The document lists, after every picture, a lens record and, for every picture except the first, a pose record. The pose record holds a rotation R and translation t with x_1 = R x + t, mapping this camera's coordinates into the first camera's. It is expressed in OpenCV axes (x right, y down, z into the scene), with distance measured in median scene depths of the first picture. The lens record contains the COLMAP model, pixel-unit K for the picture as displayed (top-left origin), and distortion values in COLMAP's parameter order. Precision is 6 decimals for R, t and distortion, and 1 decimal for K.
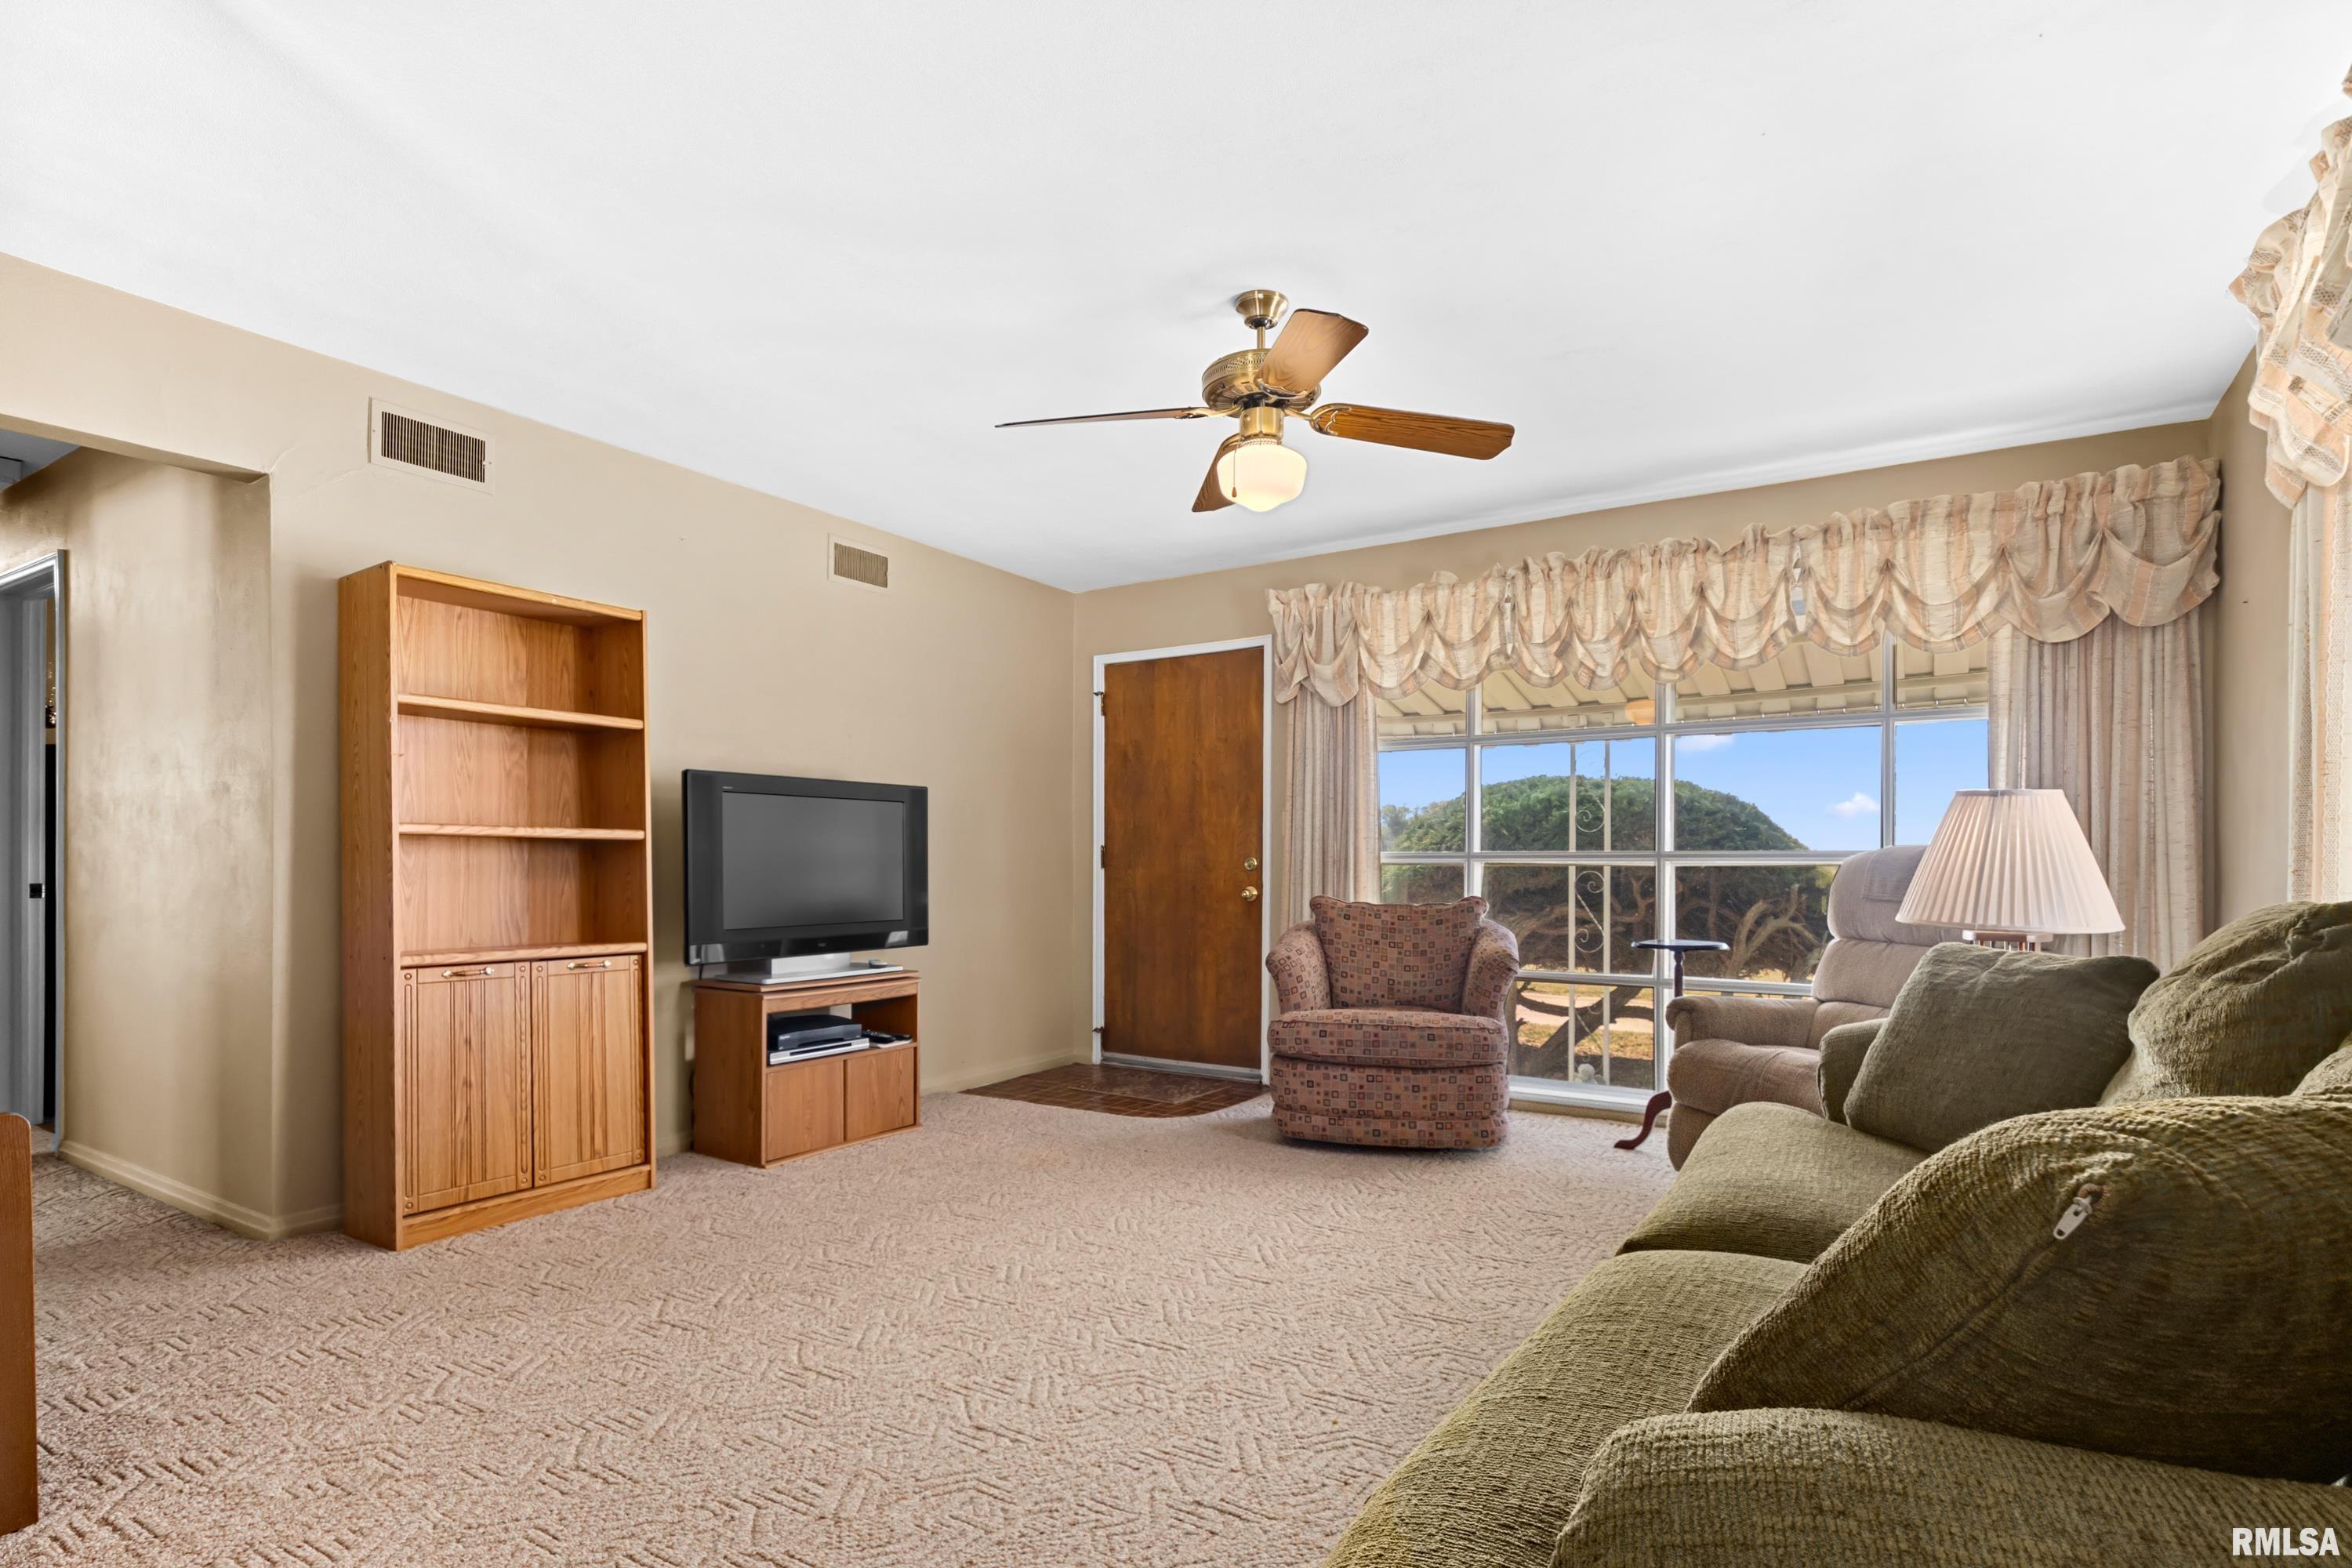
lens RADIAL K [[1199.6, 0, 1140.6], [0, 1199.6, 862.3], [0, 0, 1]] dist [0.004402, -0.003213]
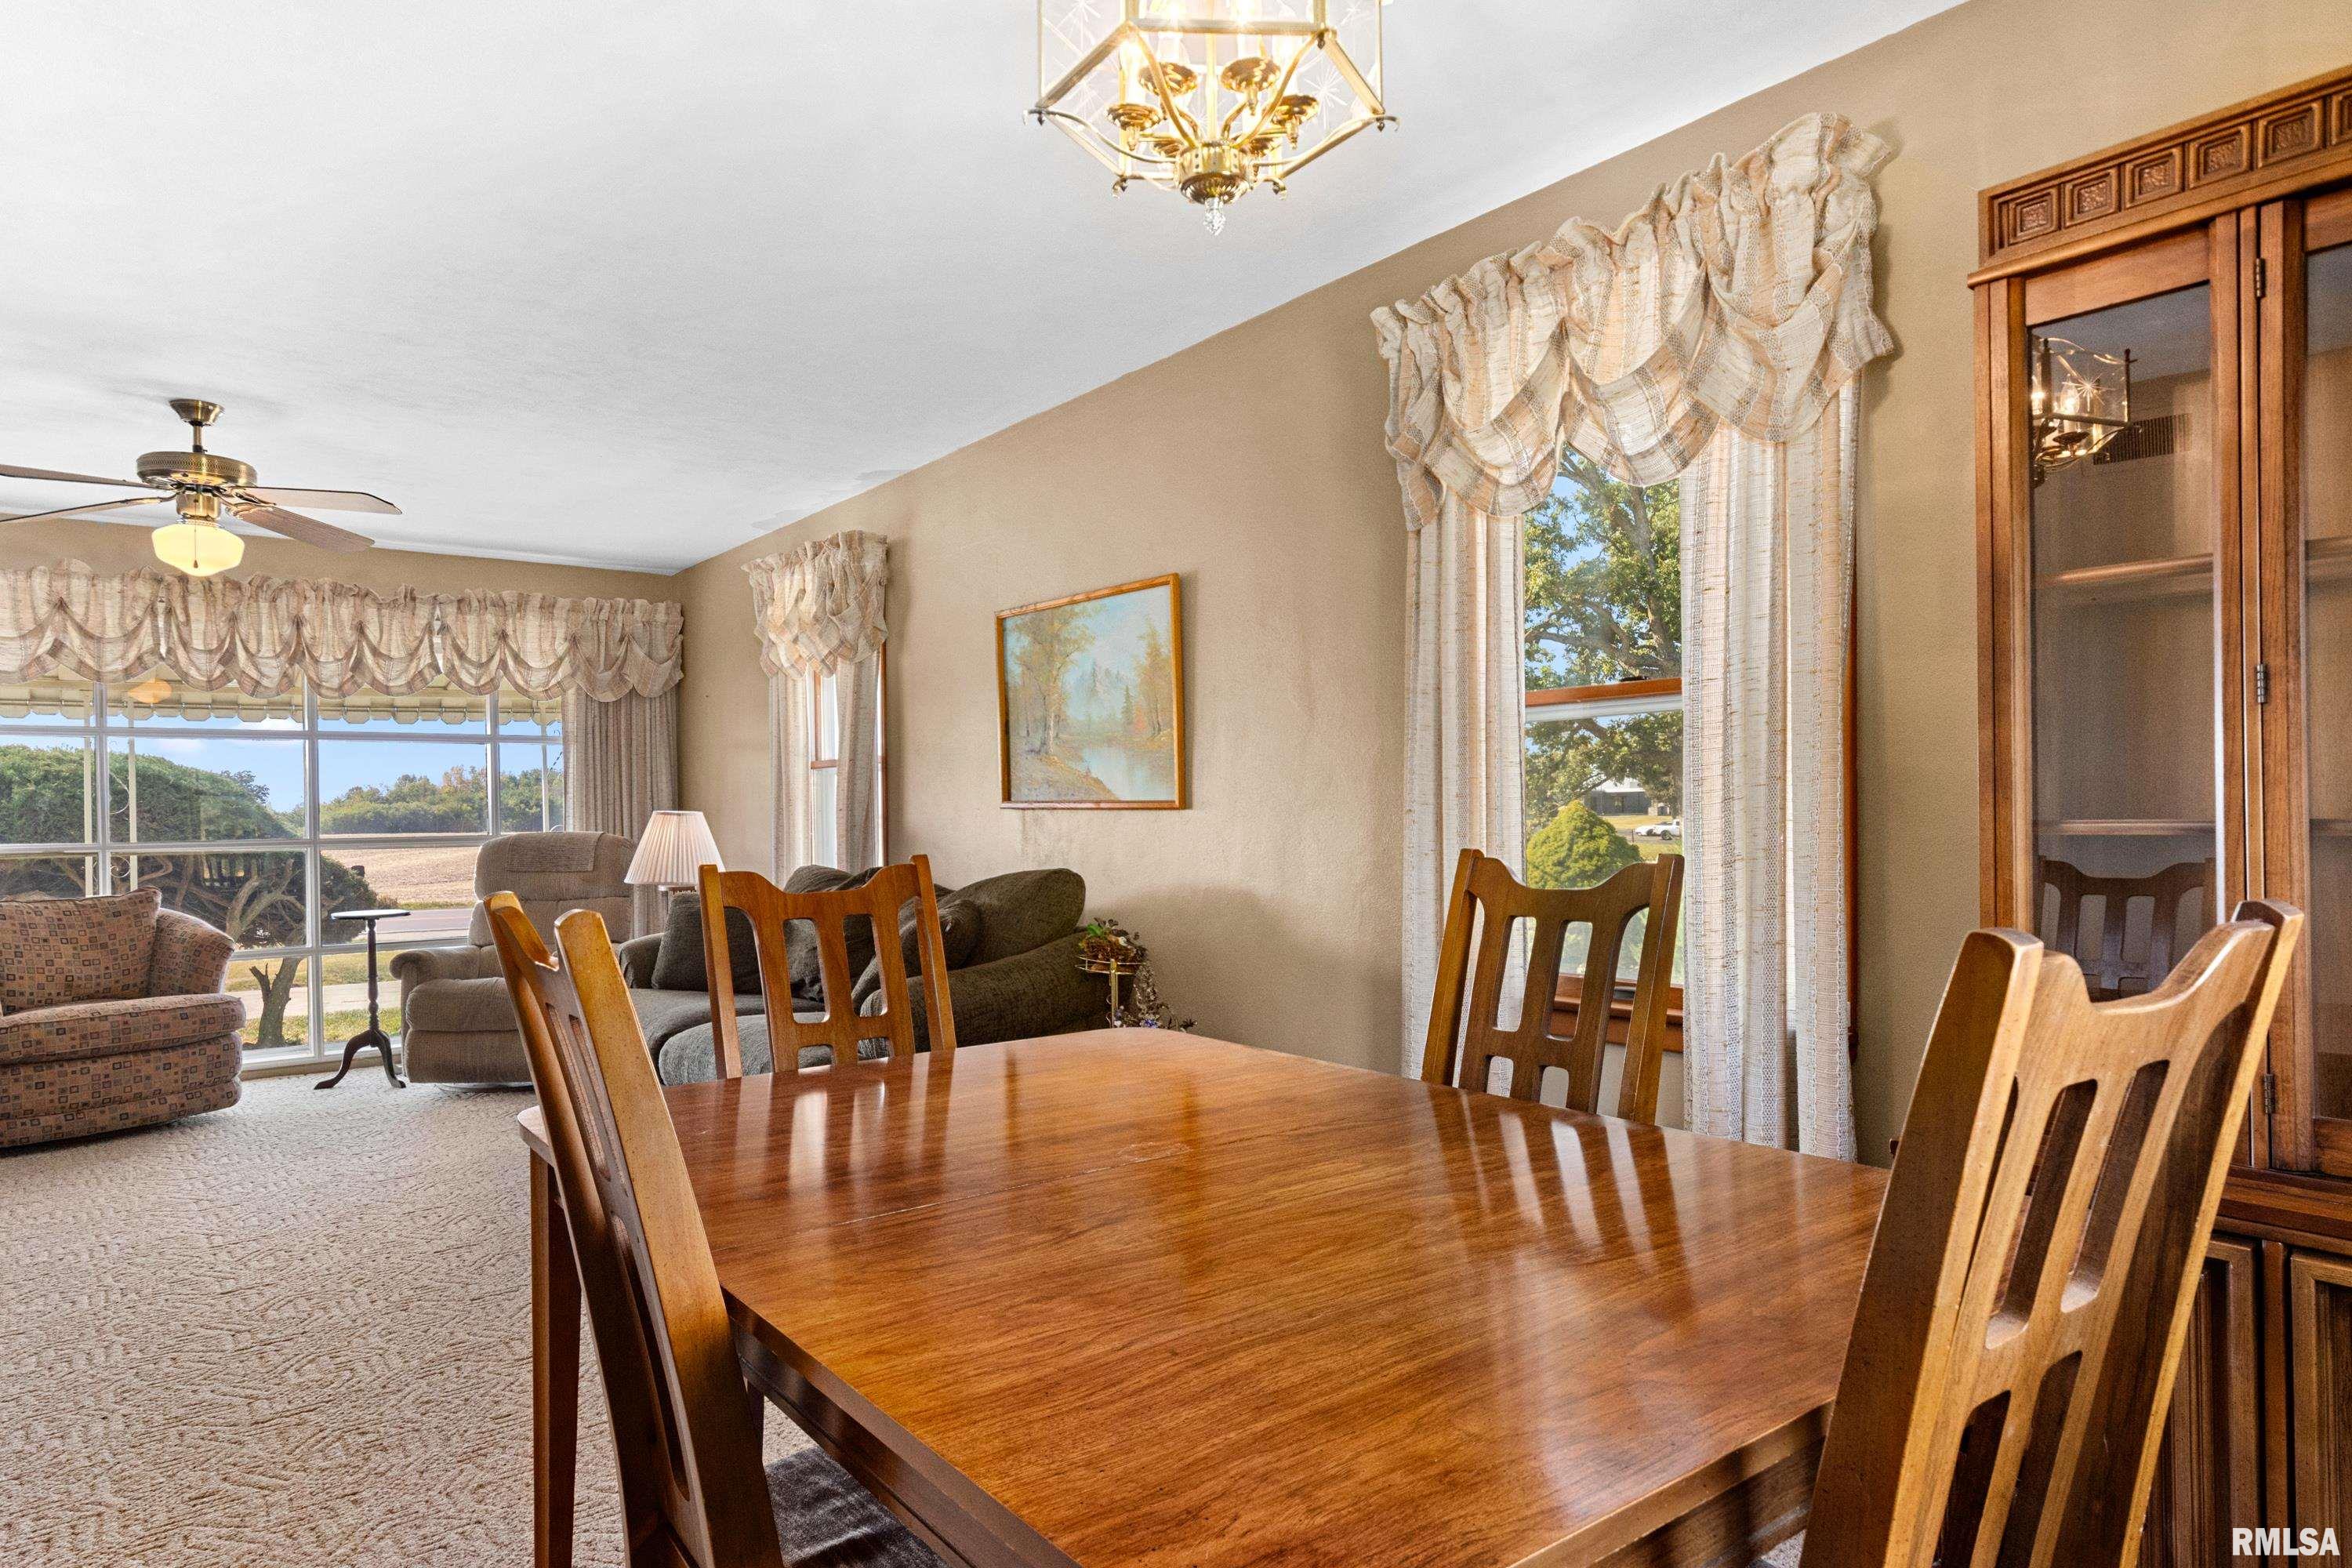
lens RADIAL K [[1367.0, 0, 1168.5], [0, 1367.0, 825.2], [0, 0, 1]] dist [0.001634, 0.000701]
pose [[0.338524, -0.019226, 0.940761, -0.585877], [0.014620, 0.999778, 0.015171, -0.033170], [-0.940844, 0.008618, 0.338730, -0.258771]]
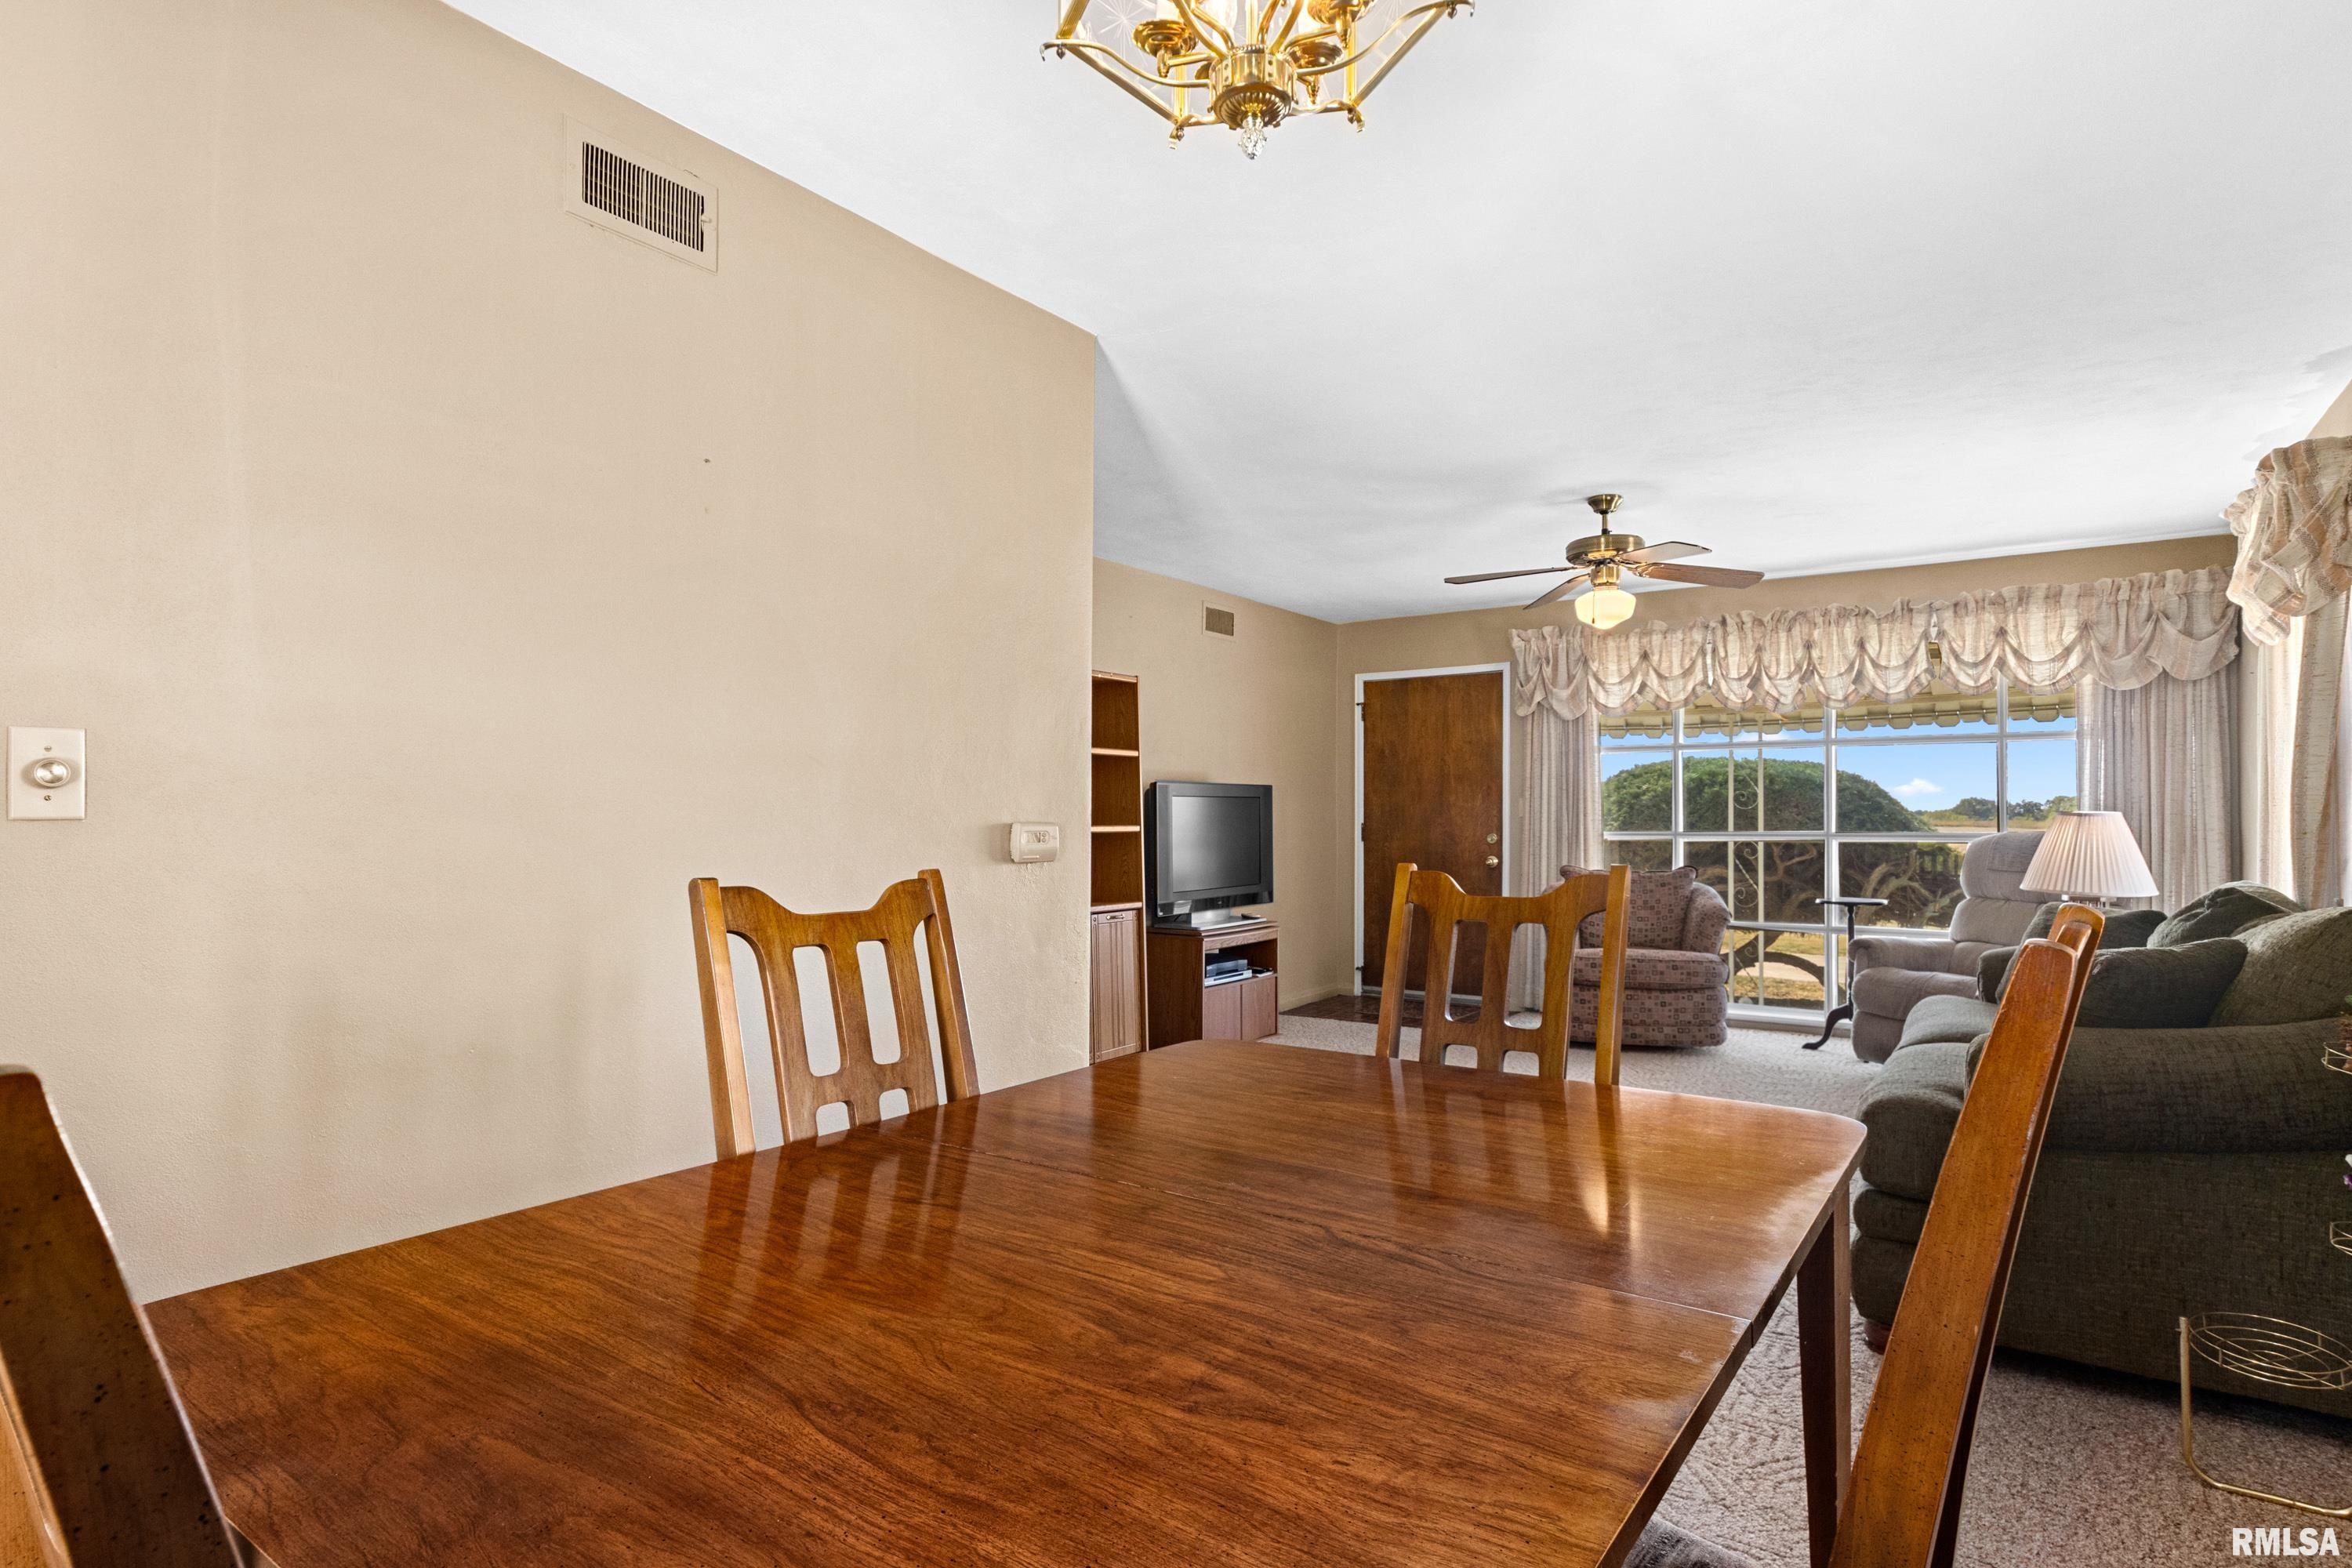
lens RADIAL K [[1199.6, 0, 1165.9], [0, 1199.6, 809.0], [0, 0, 1]] dist [0.004402, -0.003213]
pose [[0.999398, -0.004352, -0.034430, -0.286145], [0.004155, 0.999975, -0.005788, -0.032881], [0.034454, 0.005642, 0.999390, -0.405683]]
